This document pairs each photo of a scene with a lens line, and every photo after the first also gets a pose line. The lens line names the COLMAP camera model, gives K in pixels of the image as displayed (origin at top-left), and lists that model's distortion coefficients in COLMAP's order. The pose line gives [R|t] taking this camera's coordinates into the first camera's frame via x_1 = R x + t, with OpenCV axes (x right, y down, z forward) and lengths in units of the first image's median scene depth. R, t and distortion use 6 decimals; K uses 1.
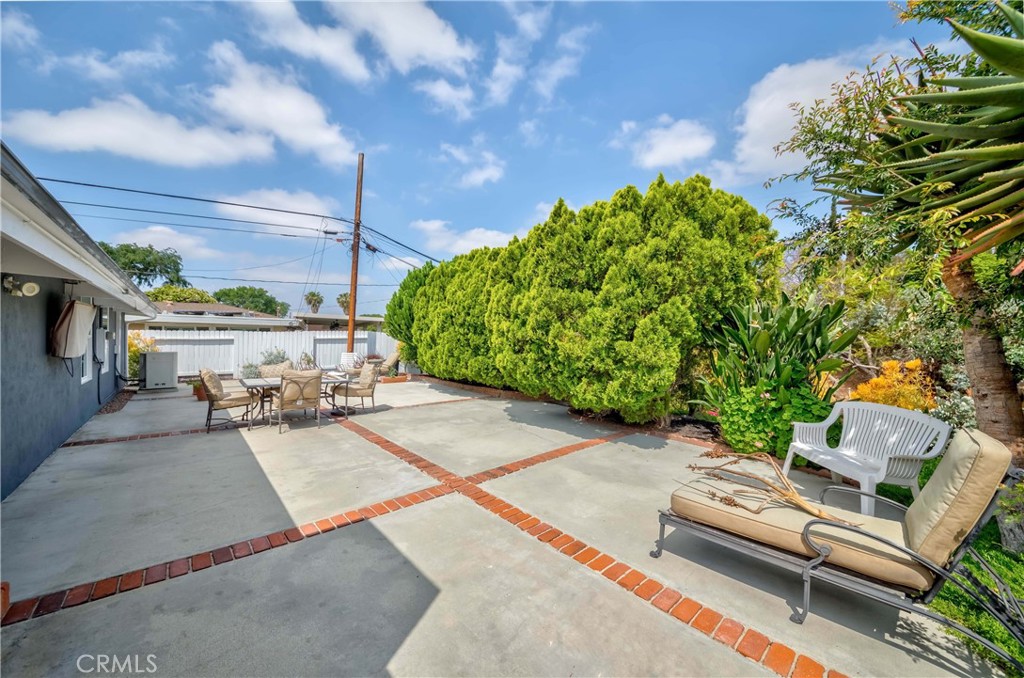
lens RADIAL K [[358.5, 0, 512.0], [0, 358.5, 339.0], [0, 0, 1]] dist [-0.000129, -0.009788]
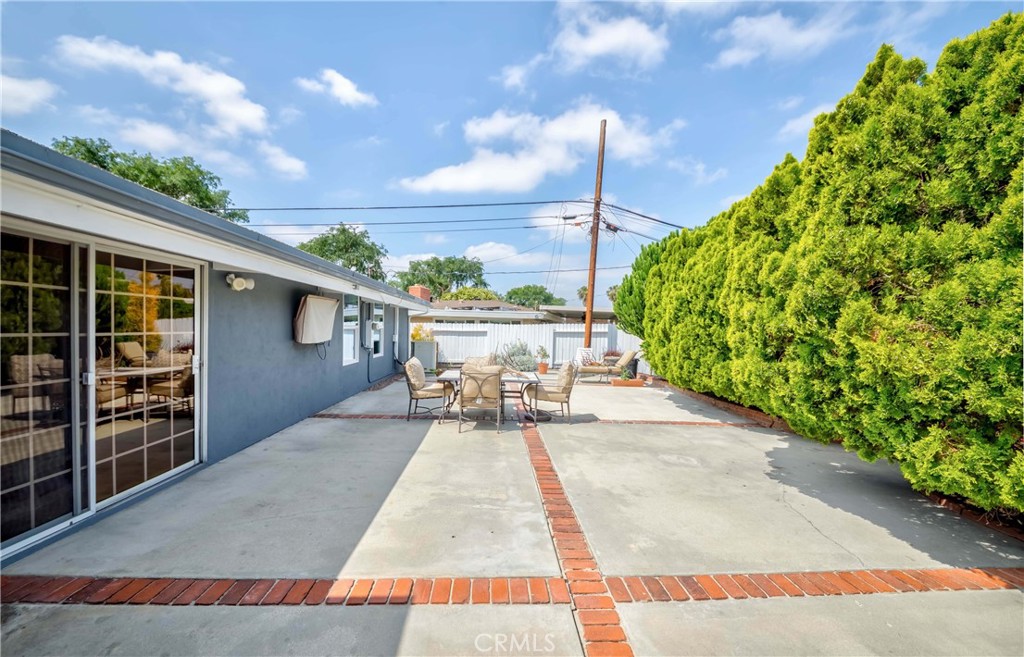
lens RADIAL K [[401.8, 0, 507.4], [0, 401.8, 336.1], [0, 0, 1]] dist [0.014455, -0.014315]
pose [[0.773448, 0.018094, -0.633602, 0.102733], [-0.014717, 0.999836, 0.010588, 0.002943], [0.633689, 0.001135, 0.773587, 0.298168]]
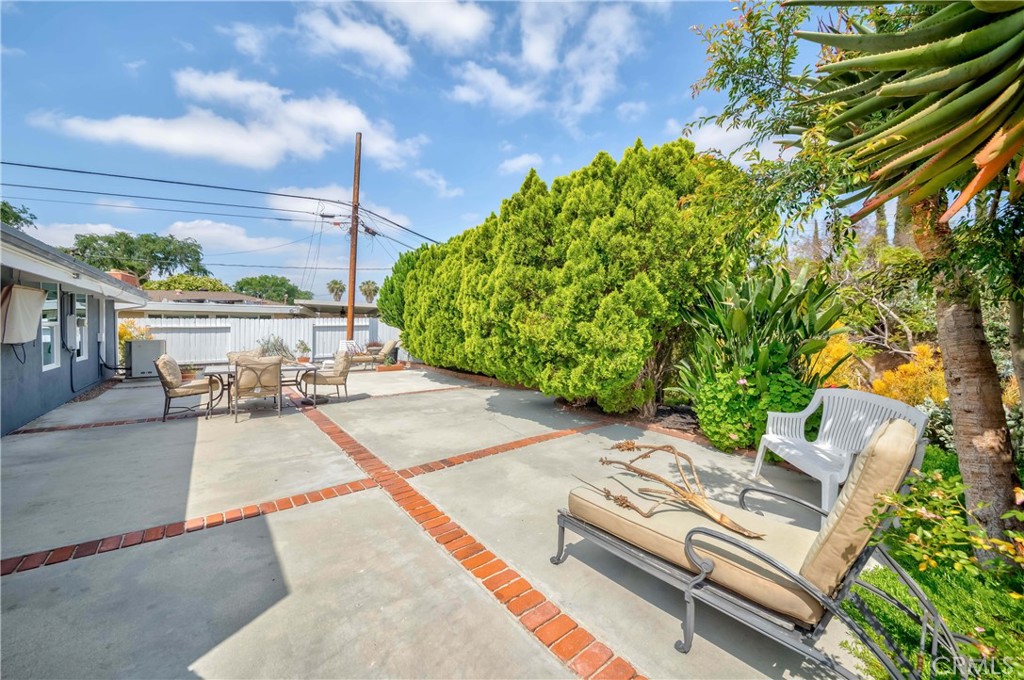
lens RADIAL K [[373.8, 0, 522.1], [0, 373.8, 330.0], [0, 0, 1]] dist [0.000409, -0.011565]
pose [[0.999239, -0.006658, -0.038426, 0.164227], [0.007019, 0.999932, 0.009272, 0.013649], [0.038361, -0.009535, 0.999218, 0.041986]]
